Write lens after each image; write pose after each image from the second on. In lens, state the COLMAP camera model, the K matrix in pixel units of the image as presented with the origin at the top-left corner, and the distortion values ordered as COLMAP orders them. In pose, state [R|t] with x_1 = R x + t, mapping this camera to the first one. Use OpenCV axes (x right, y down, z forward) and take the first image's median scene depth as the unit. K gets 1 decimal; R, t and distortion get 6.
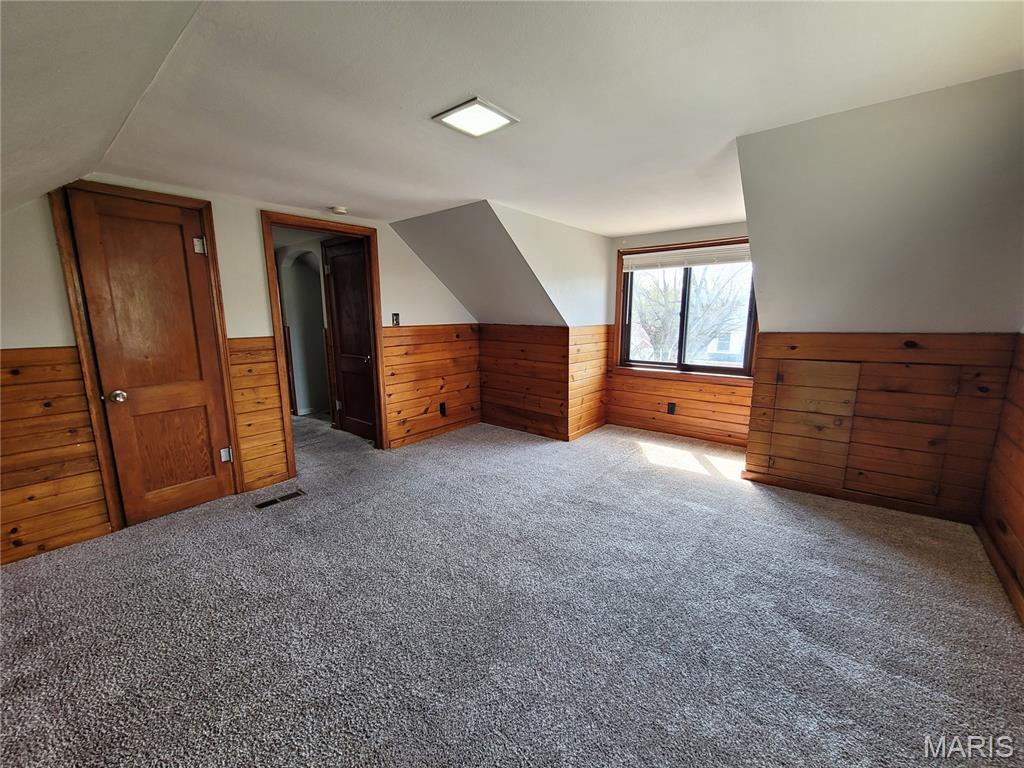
lens RADIAL K [[415.7, 0, 506.2], [0, 415.7, 390.4], [0, 0, 1]] dist [-0.000107, -0.000485]
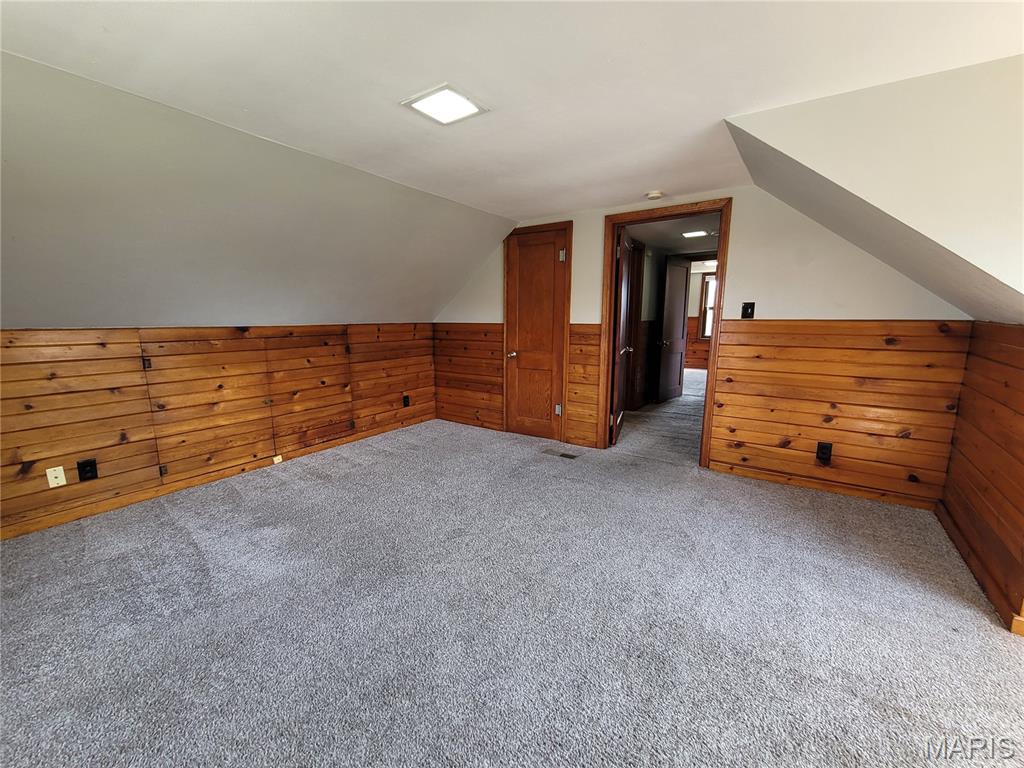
lens RADIAL K [[415.7, 0, 506.2], [0, 415.7, 390.4], [0, 0, 1]] dist [-0.000107, -0.000485]
pose [[0.091639, 0.185862, -0.978293, 0.528304], [-0.179093, 0.969484, 0.167412, -0.086904], [0.979555, 0.159864, 0.122129, 0.561330]]
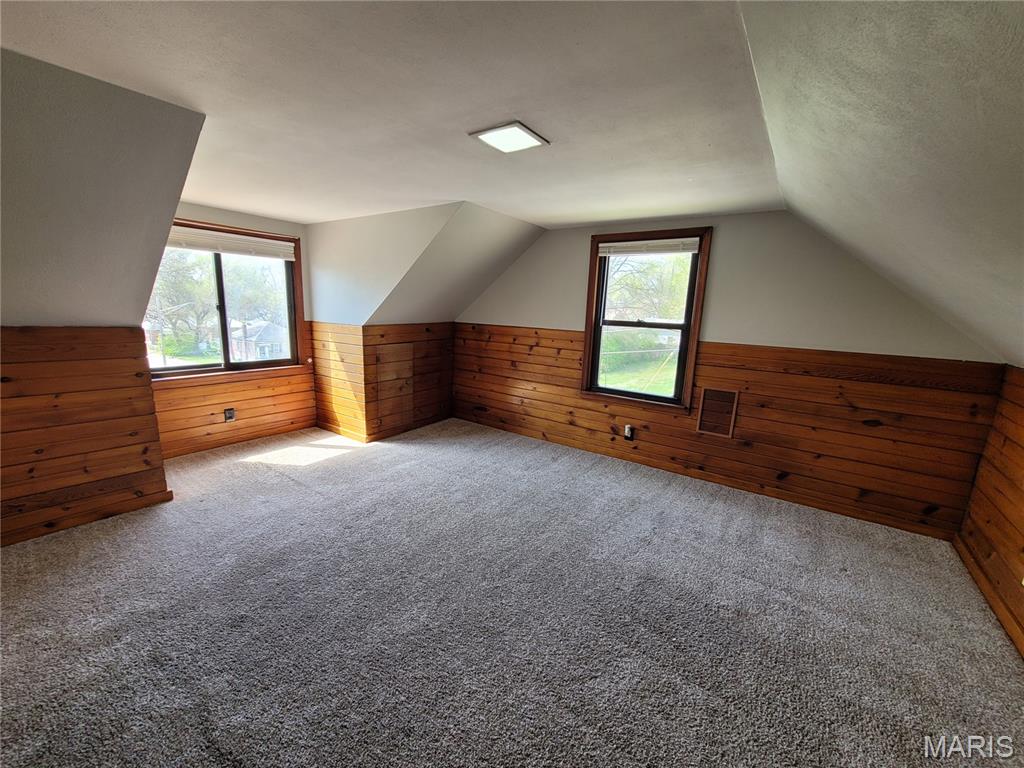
lens RADIAL K [[415.7, 0, 506.2], [0, 415.7, 390.4], [0, 0, 1]] dist [-0.000107, -0.000485]
pose [[-0.069081, -0.191547, 0.979049, -0.604829], [0.146888, 0.968744, 0.199895, -0.119639], [-0.986738, 0.157620, -0.038786, 0.565059]]
